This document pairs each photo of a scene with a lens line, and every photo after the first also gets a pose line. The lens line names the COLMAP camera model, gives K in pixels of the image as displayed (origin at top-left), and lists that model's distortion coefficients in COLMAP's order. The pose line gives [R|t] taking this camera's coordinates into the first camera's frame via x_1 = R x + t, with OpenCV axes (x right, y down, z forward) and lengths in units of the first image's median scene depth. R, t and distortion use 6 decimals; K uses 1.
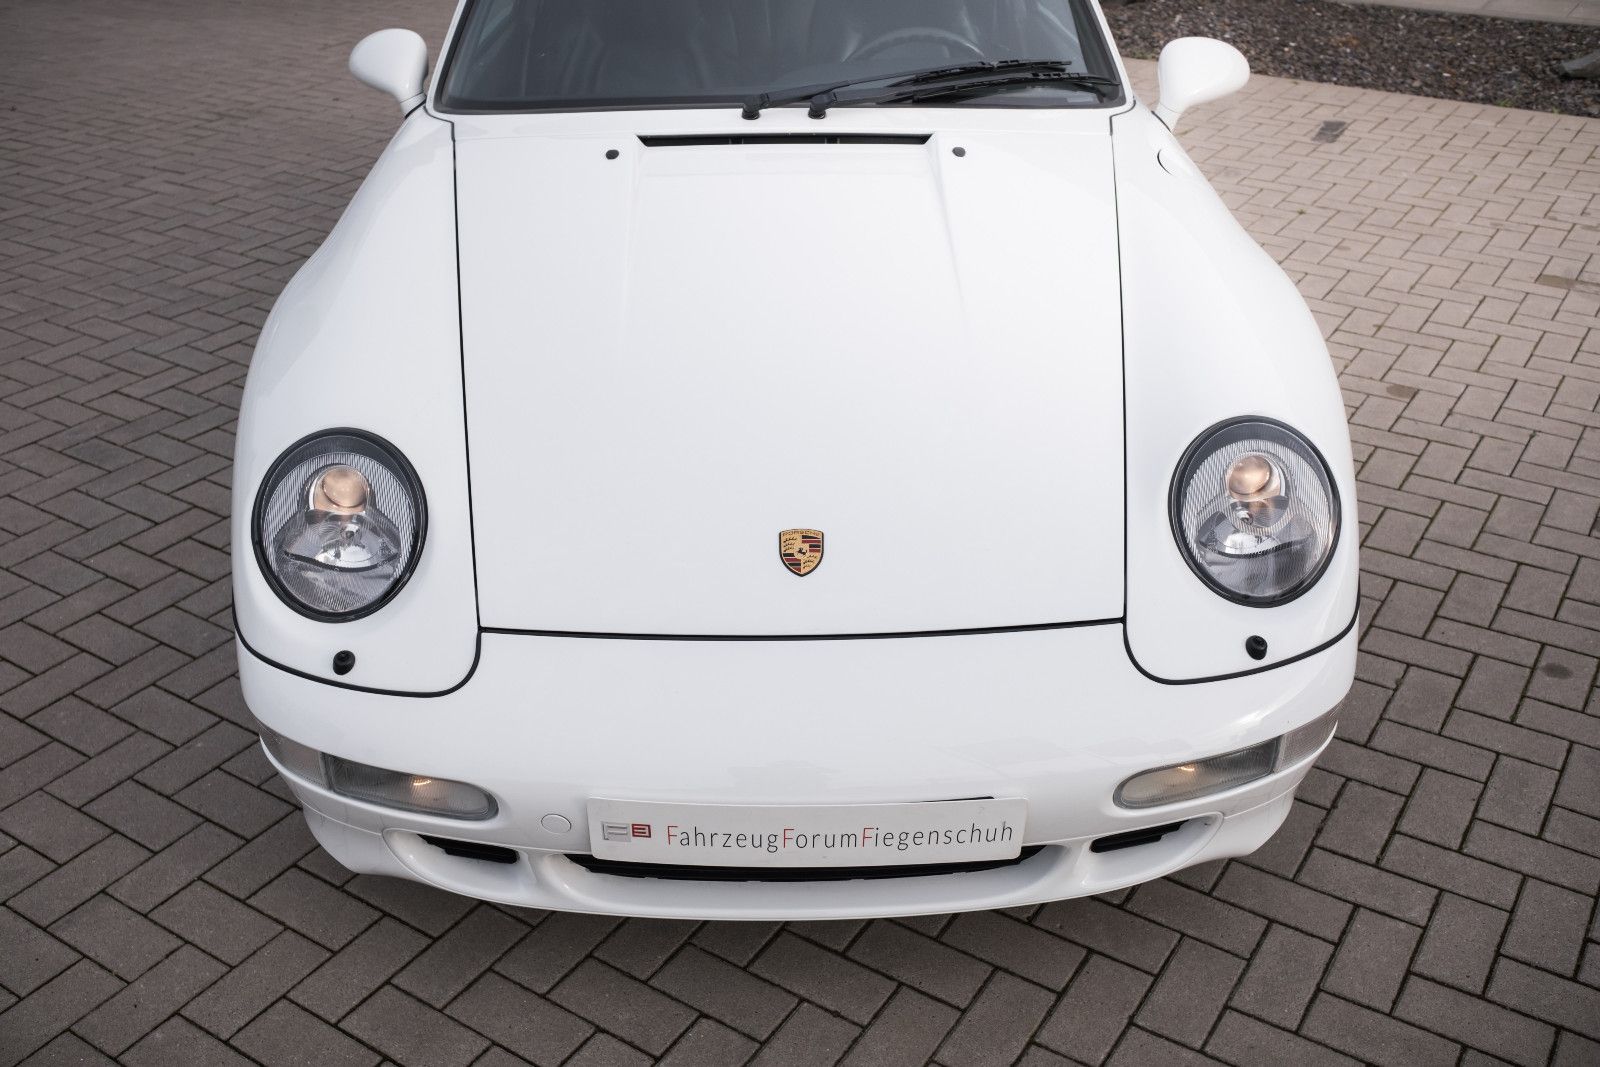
lens RADIAL K [[1599.3, 0, 793.0], [0, 1599.3, 545.7], [0, 0, 1]] dist [-0.057039, 0.000000]
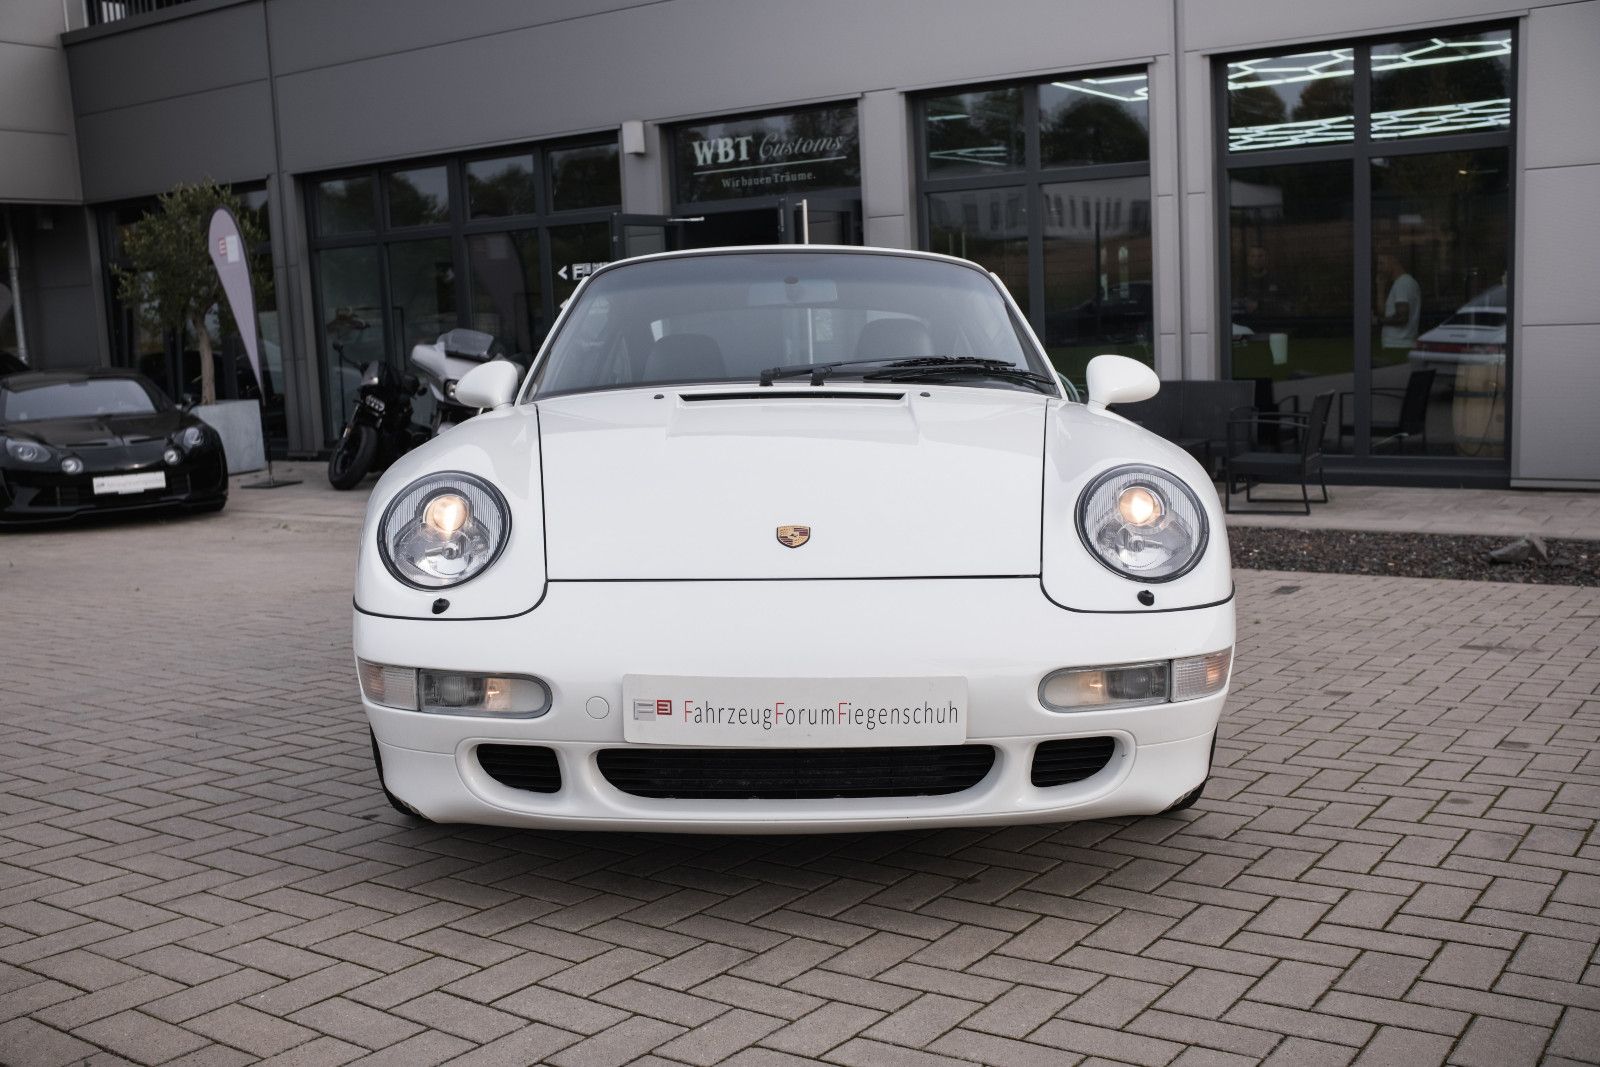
lens RADIAL K [[1599.3, 0, 792.1], [0, 1599.3, 538.5], [0, 0, 1]] dist [-0.057039, 0.000000]
pose [[0.999749, -0.003209, -0.022184, 0.022411], [-0.006160, 0.912260, -0.409565, 0.365452], [0.021552, 0.409599, 0.912011, -0.135103]]
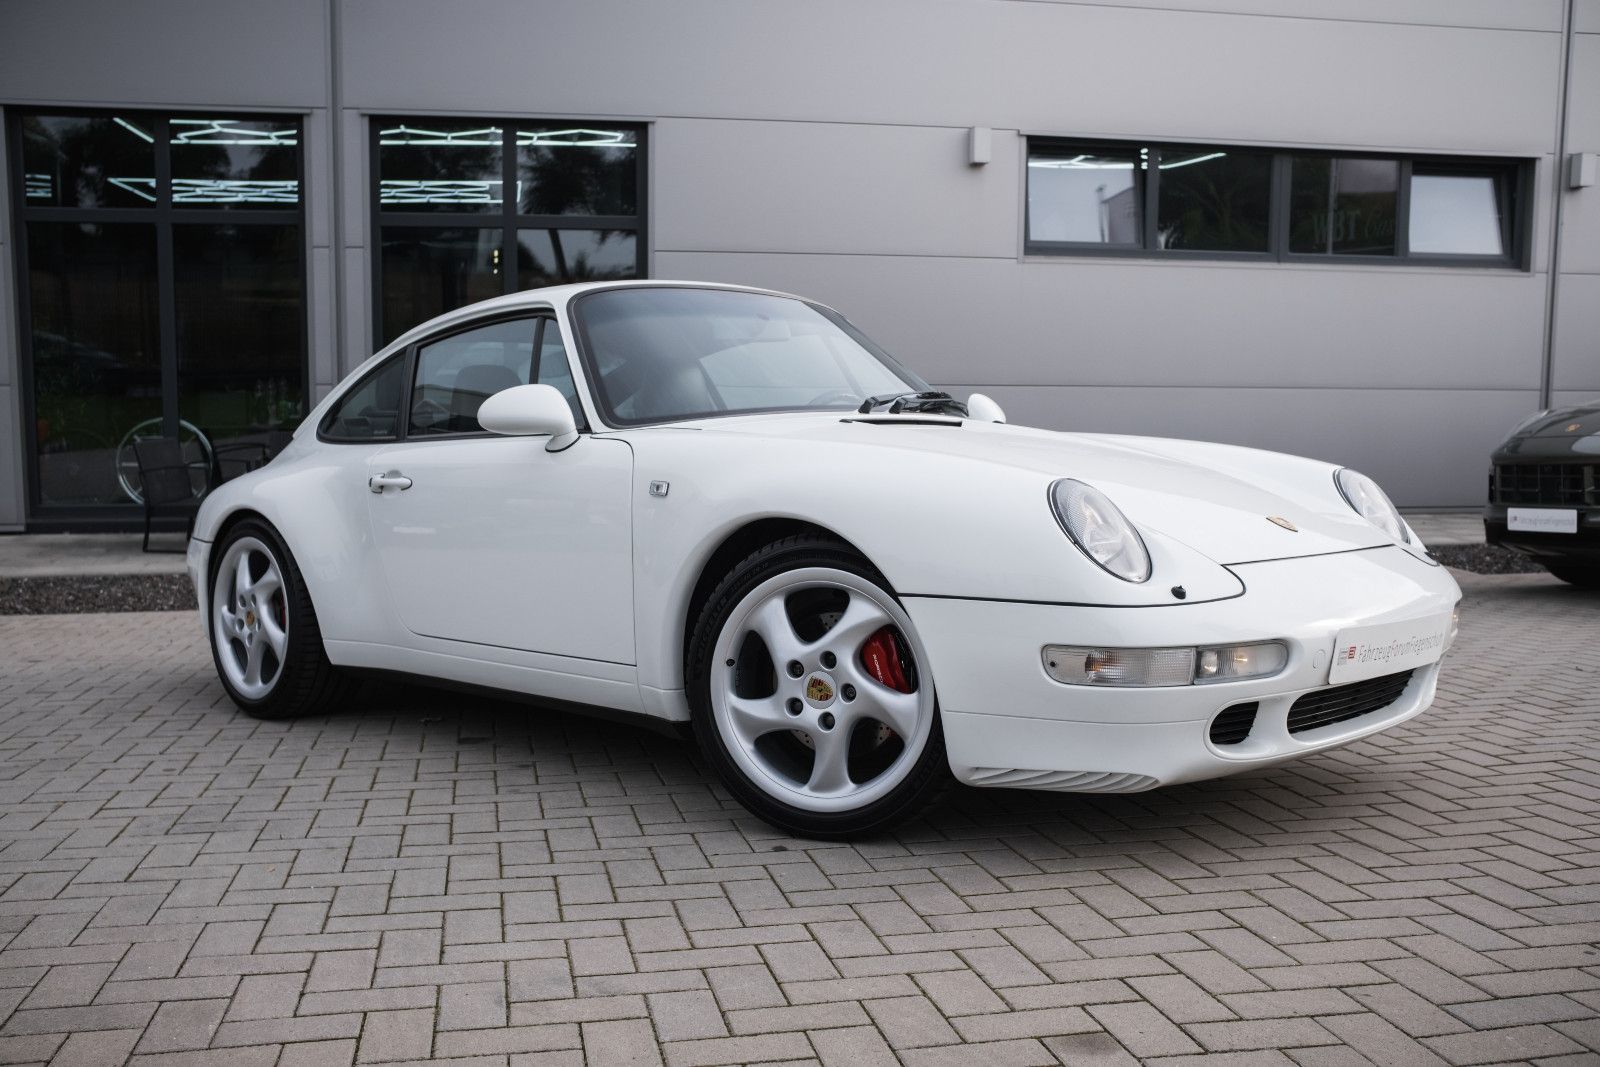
lens RADIAL K [[1599.3, 0, 786.9], [0, 1599.3, 534.0], [0, 0, 1]] dist [-0.057039, 0.000000]
pose [[0.713993, -0.038693, 0.699083, -1.033379], [0.345681, 0.887772, -0.303917, 0.229991], [-0.608867, 0.458654, 0.647238, 0.157529]]
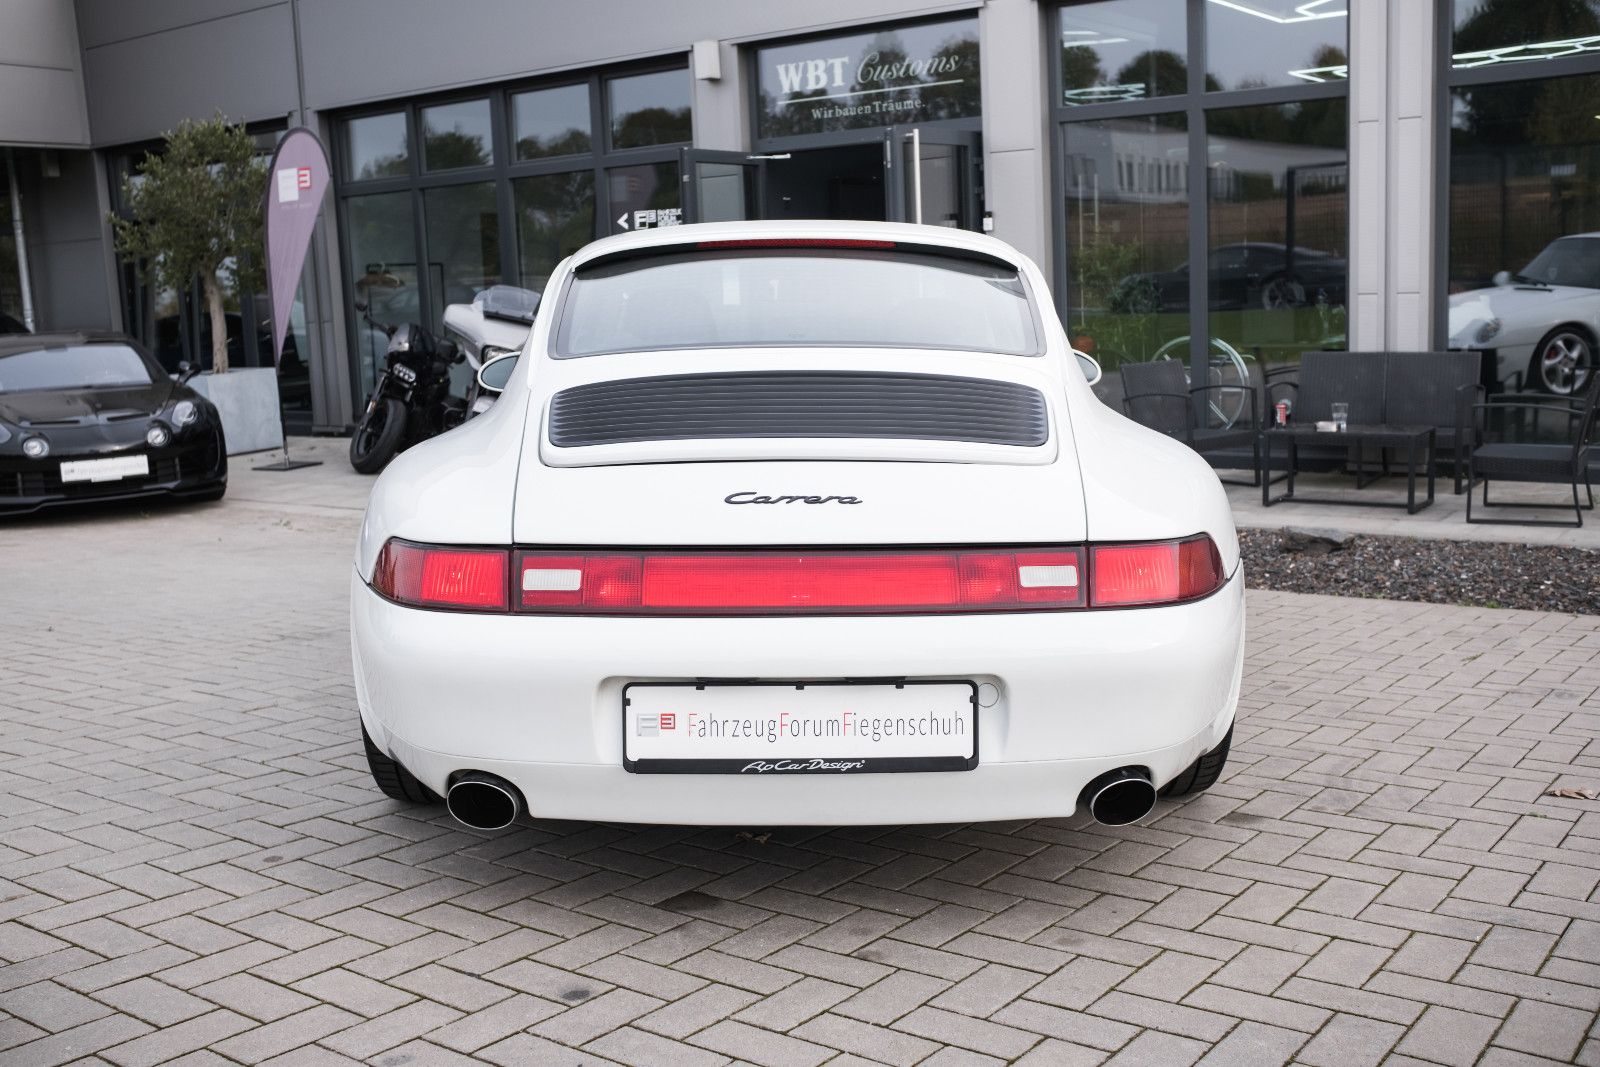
lens RADIAL K [[1599.3, 0, 793.4], [0, 1599.3, 529.5], [0, 0, 1]] dist [-0.057039, 0.000000]
pose [[0.998355, 0.004753, -0.057138, -0.098115], [-0.026962, 0.918412, -0.394706, 0.002681], [0.050600, 0.395598, 0.917029, 0.487393]]
